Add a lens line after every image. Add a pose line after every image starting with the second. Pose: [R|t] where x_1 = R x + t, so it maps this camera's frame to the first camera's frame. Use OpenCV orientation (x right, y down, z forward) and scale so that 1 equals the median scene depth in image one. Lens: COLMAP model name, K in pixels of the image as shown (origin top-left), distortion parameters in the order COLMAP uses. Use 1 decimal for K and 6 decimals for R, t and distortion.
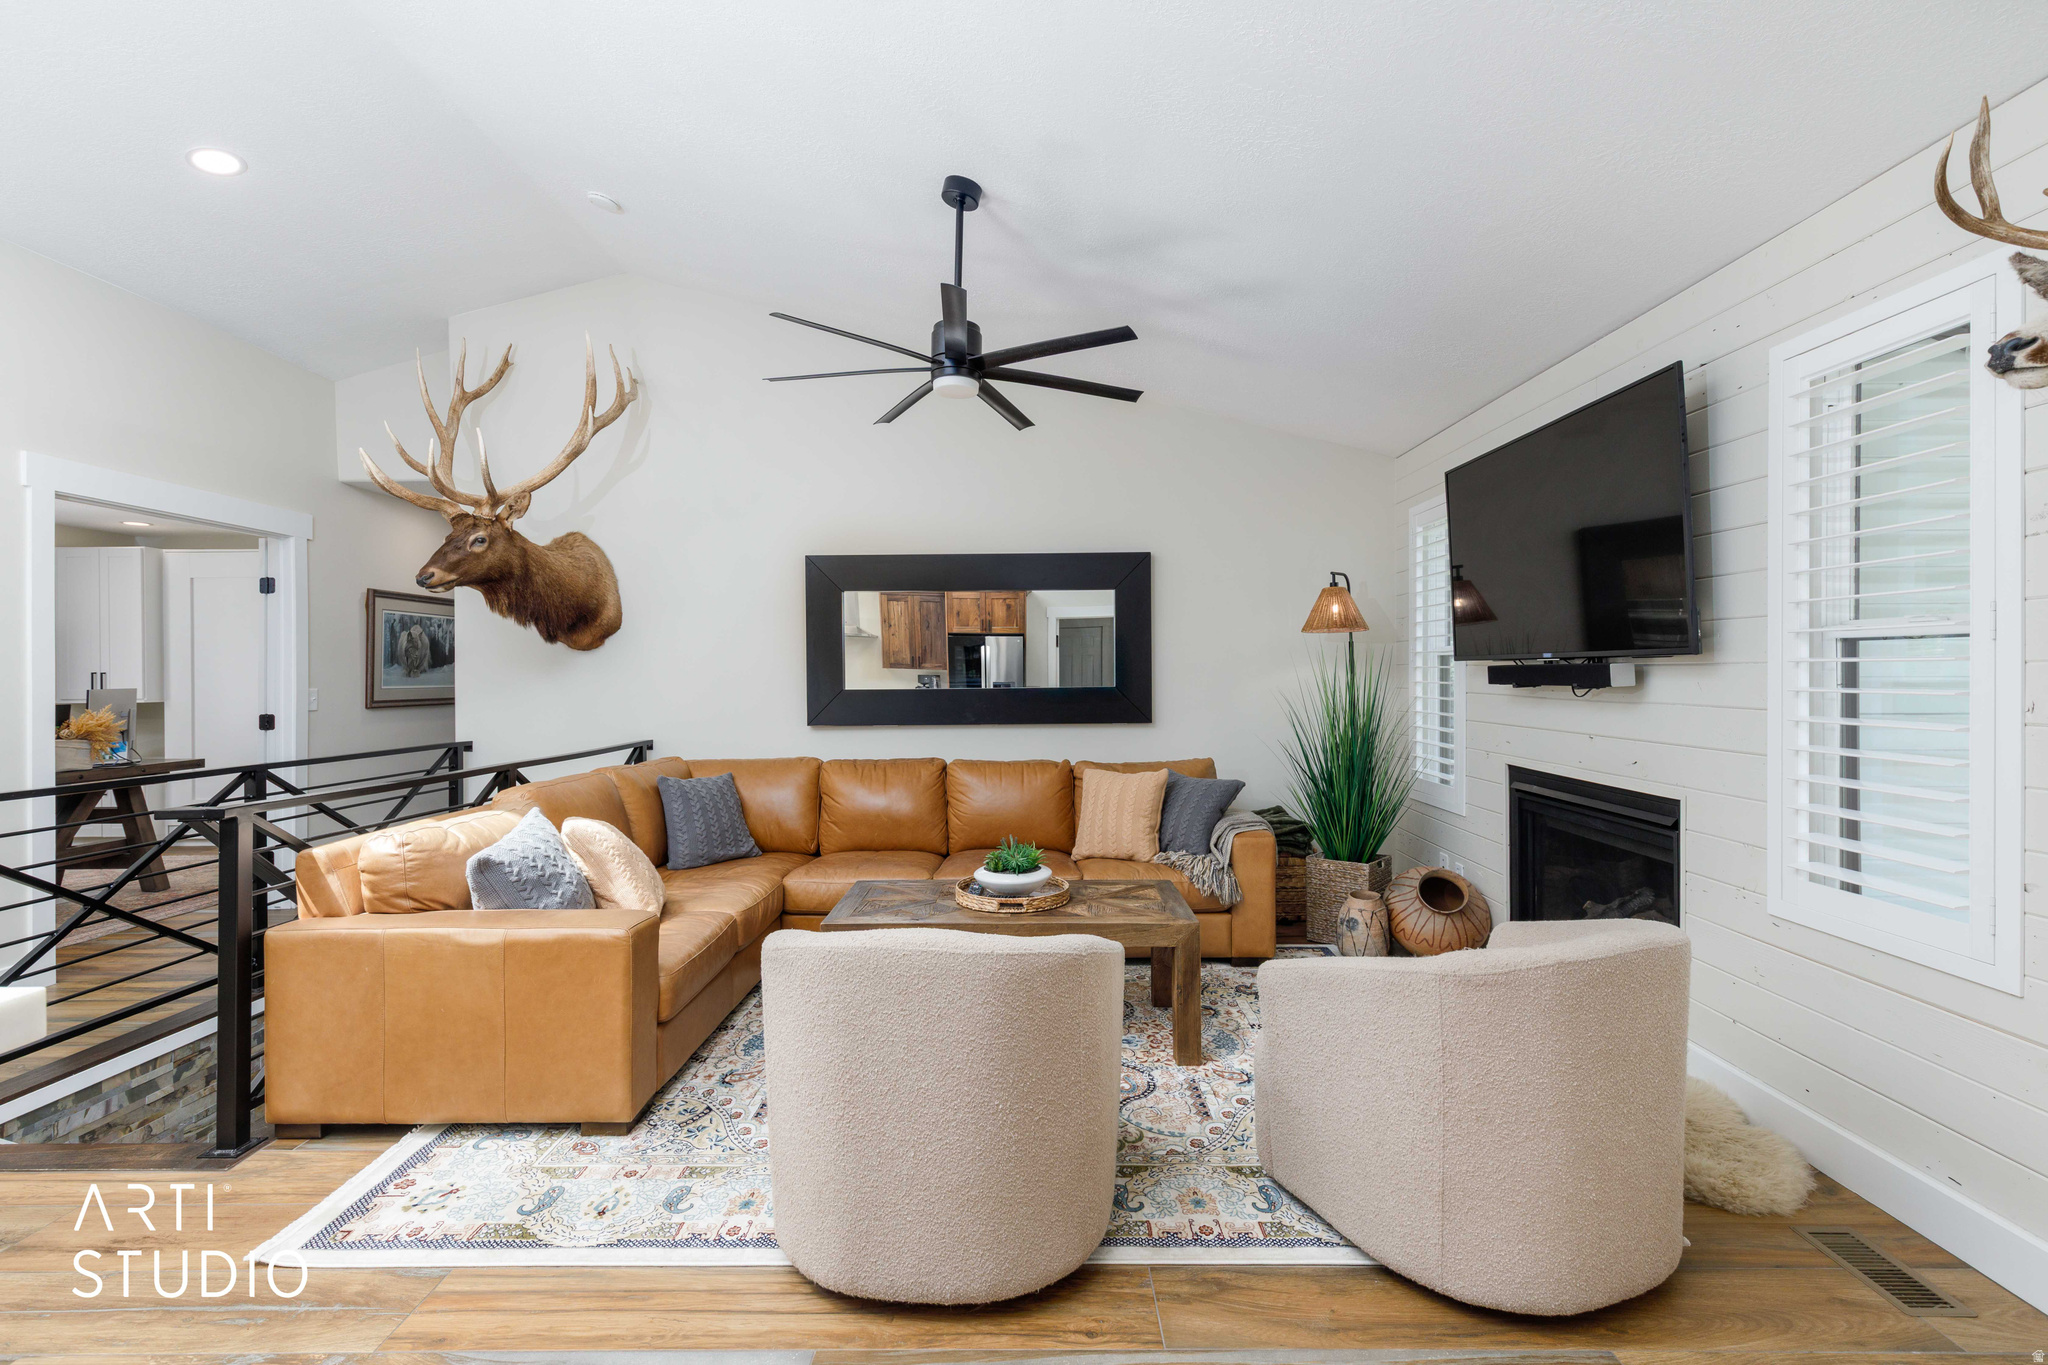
lens RADIAL K [[928.6, 0, 1027.7], [0, 928.6, 672.9], [0, 0, 1]] dist [0.011355, -0.000015]
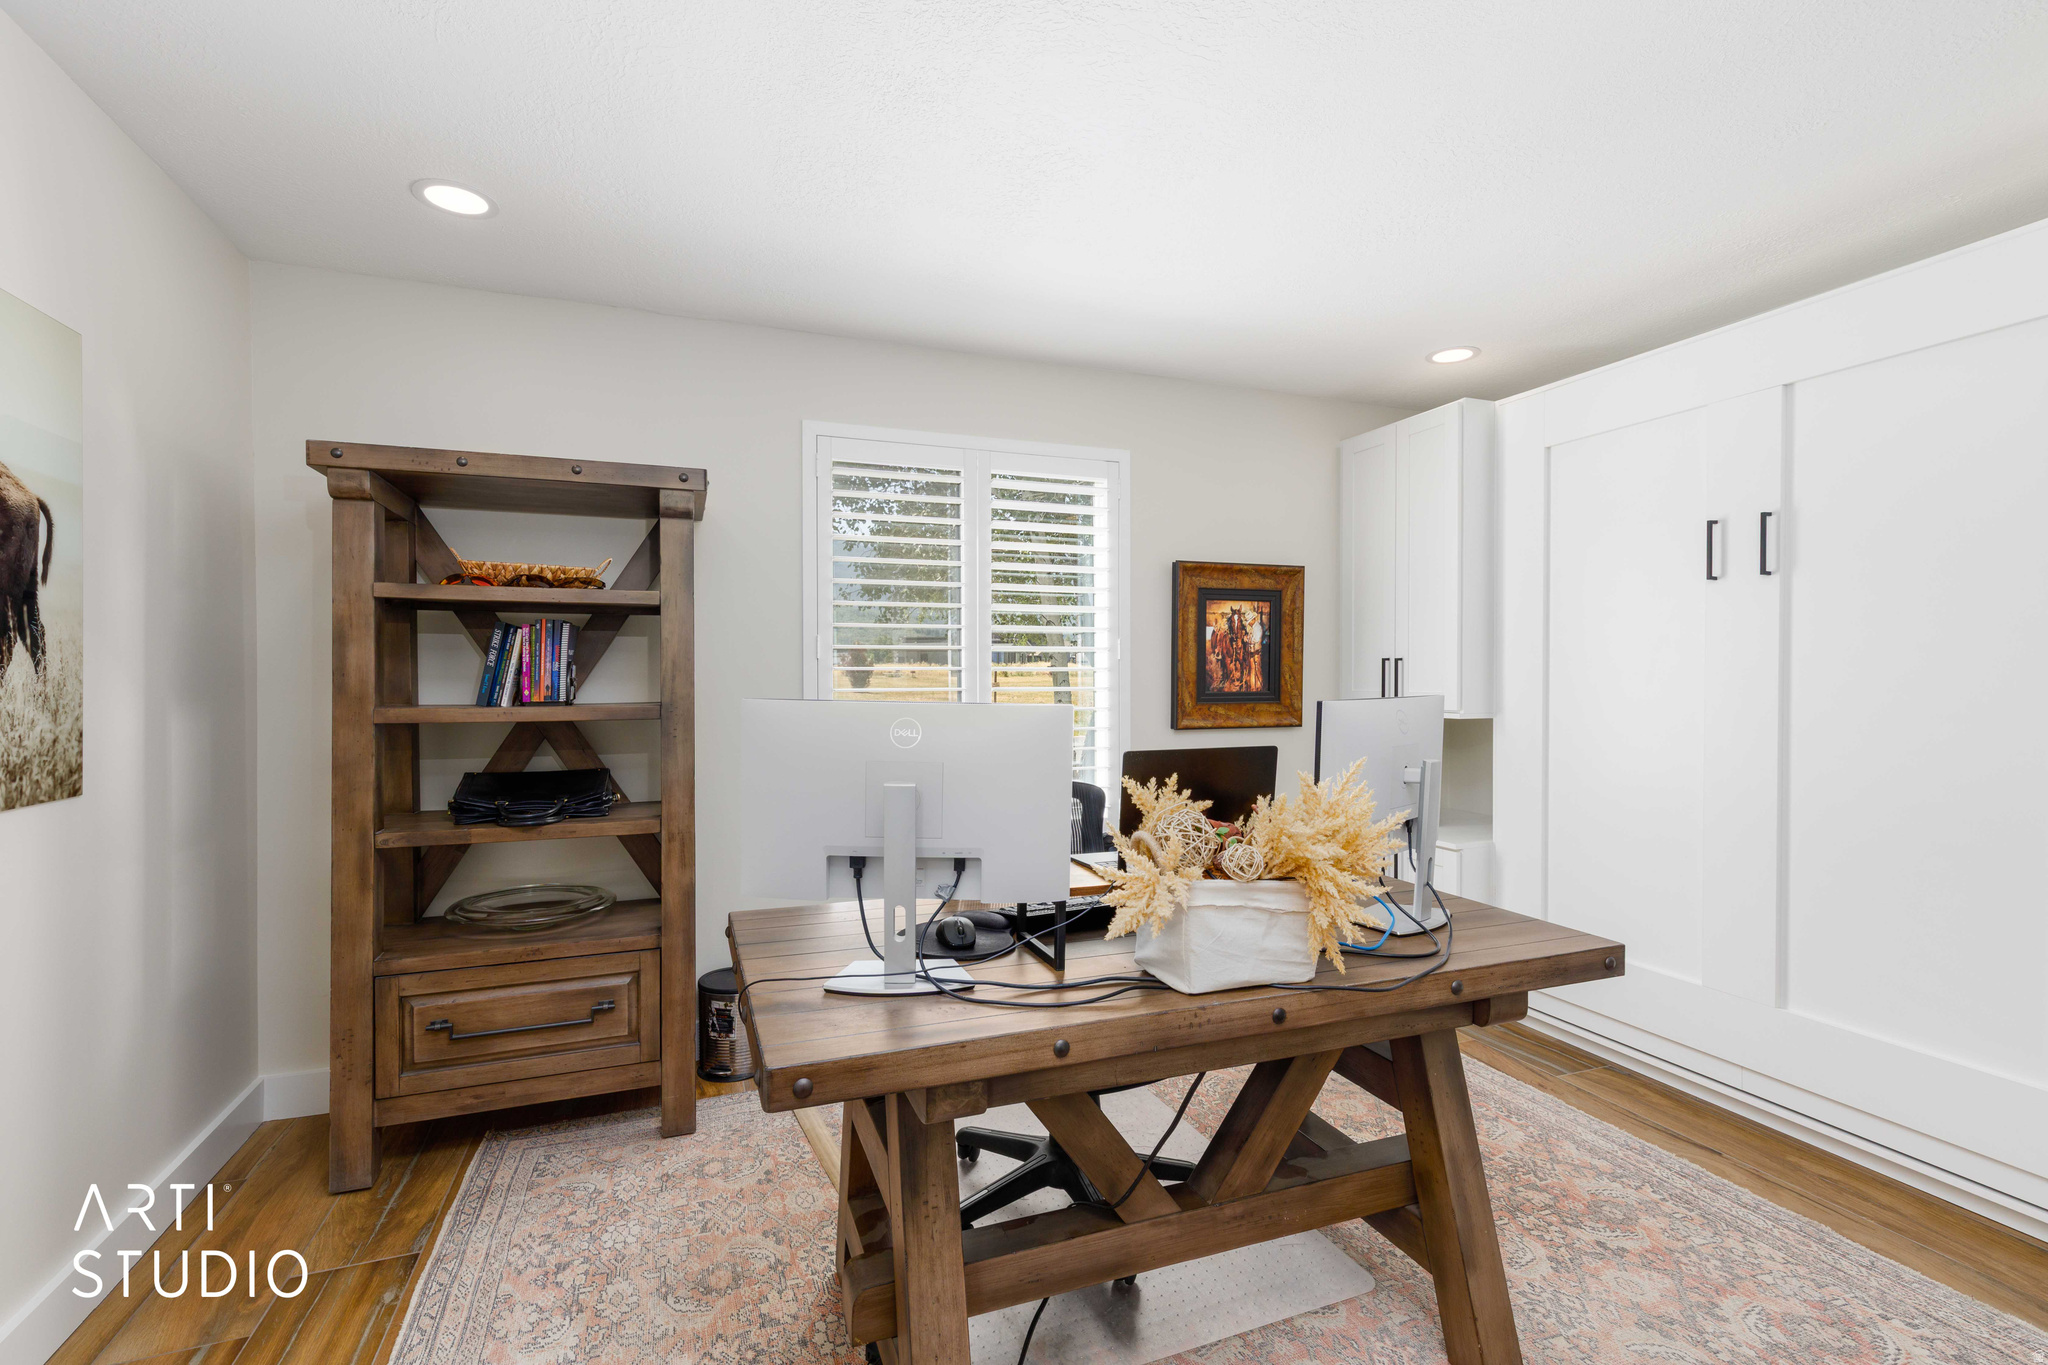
lens RADIAL K [[930.3, 0, 1018.1], [0, 930.3, 665.9], [0, 0, 1]] dist [0.000265, -0.000041]
pose [[0.361980, 0.004749, -0.932174, -0.920524], [-0.005014, 0.999982, 0.003148, 0.006438], [0.932173, 0.003534, 0.361997, 0.979327]]
